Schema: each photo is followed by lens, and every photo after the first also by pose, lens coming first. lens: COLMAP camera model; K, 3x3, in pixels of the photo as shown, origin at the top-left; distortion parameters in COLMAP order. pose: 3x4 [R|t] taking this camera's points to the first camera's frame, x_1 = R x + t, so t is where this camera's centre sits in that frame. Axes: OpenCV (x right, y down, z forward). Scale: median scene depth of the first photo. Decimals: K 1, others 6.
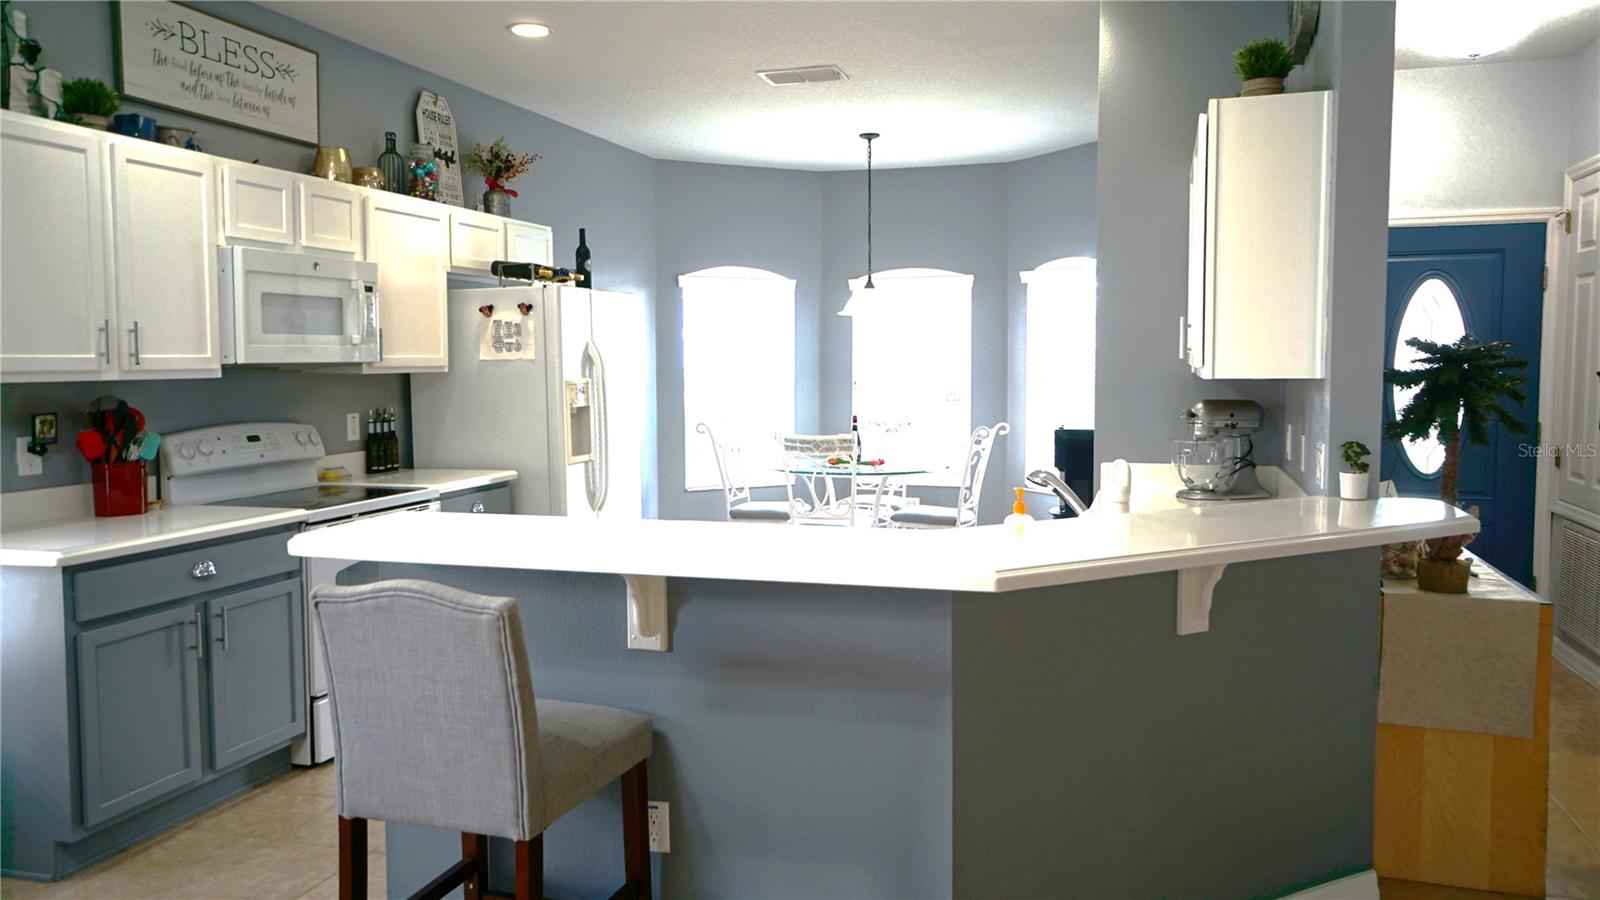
lens RADIAL K [[1172.9, 0, 806.7], [0, 1172.9, 444.7], [0, 0, 1]] dist [0.025034, -0.007226]
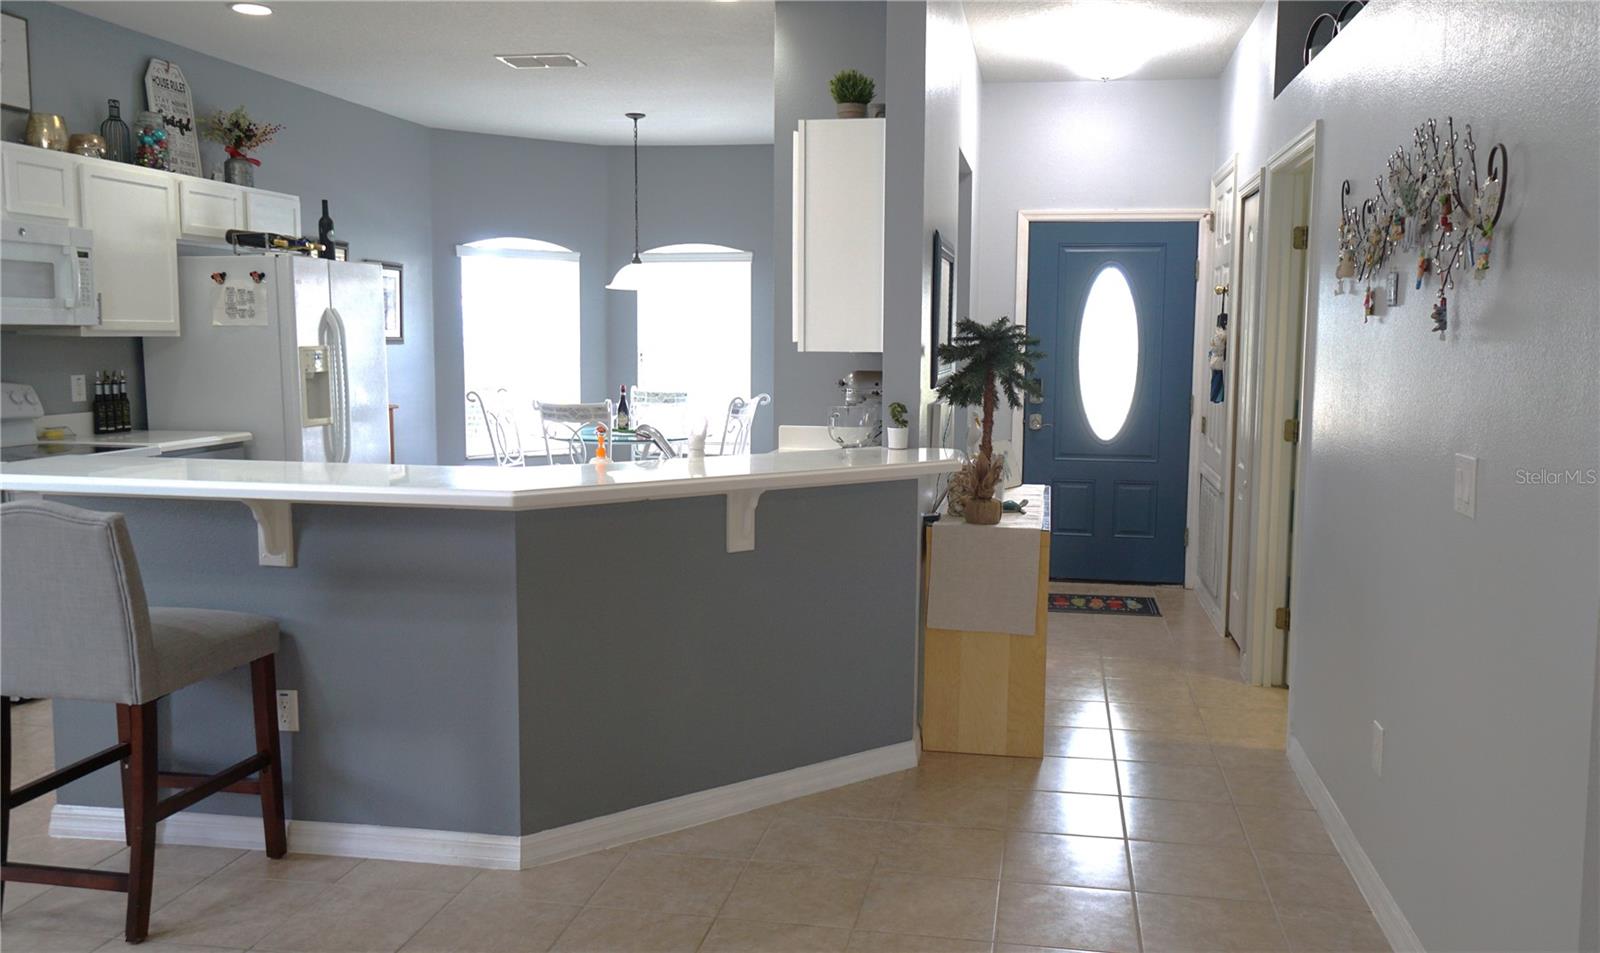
lens RADIAL K [[1230.7, 0, 844.6], [0, 1230.7, 465.6], [0, 0, 1]] dist [0.020268, 0.022071]
pose [[0.991320, 0.000981, 0.131466, 0.143318], [-0.005560, 0.999391, 0.034463, 0.011765], [-0.131352, -0.034895, 0.990721, -0.177103]]
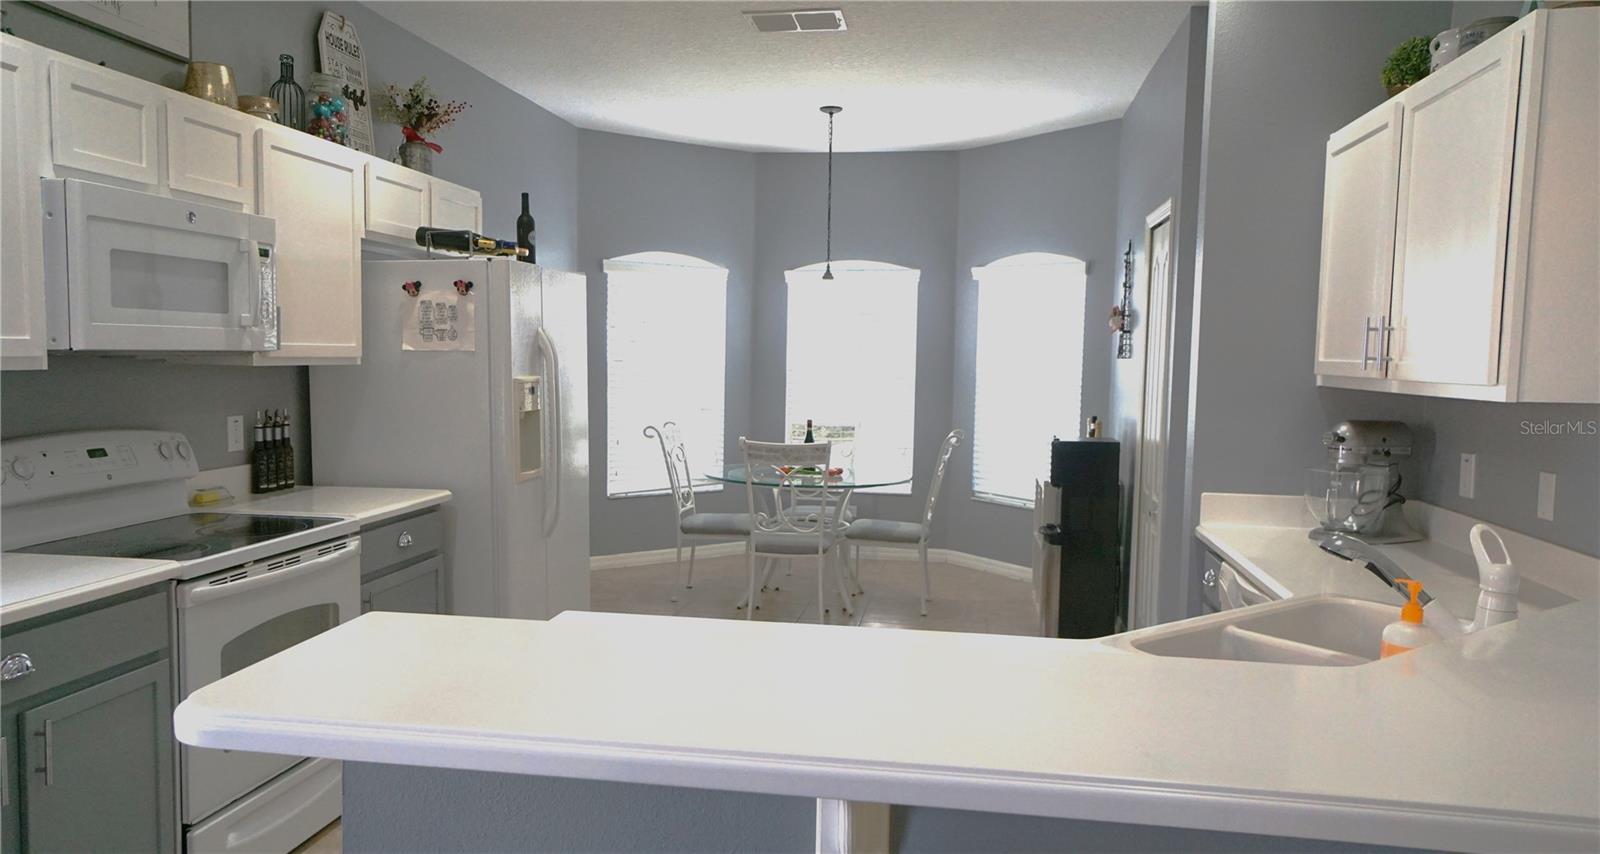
lens RADIAL K [[1103.6, 0, 795.4], [0, 1103.6, 449.6], [0, 0, 1]] dist [0.016027, 0.010239]
pose [[0.992177, 0.010664, 0.124379, -0.116952], [-0.012283, 0.999849, 0.012257, -0.019126], [-0.124229, -0.013689, 0.992159, 0.244346]]
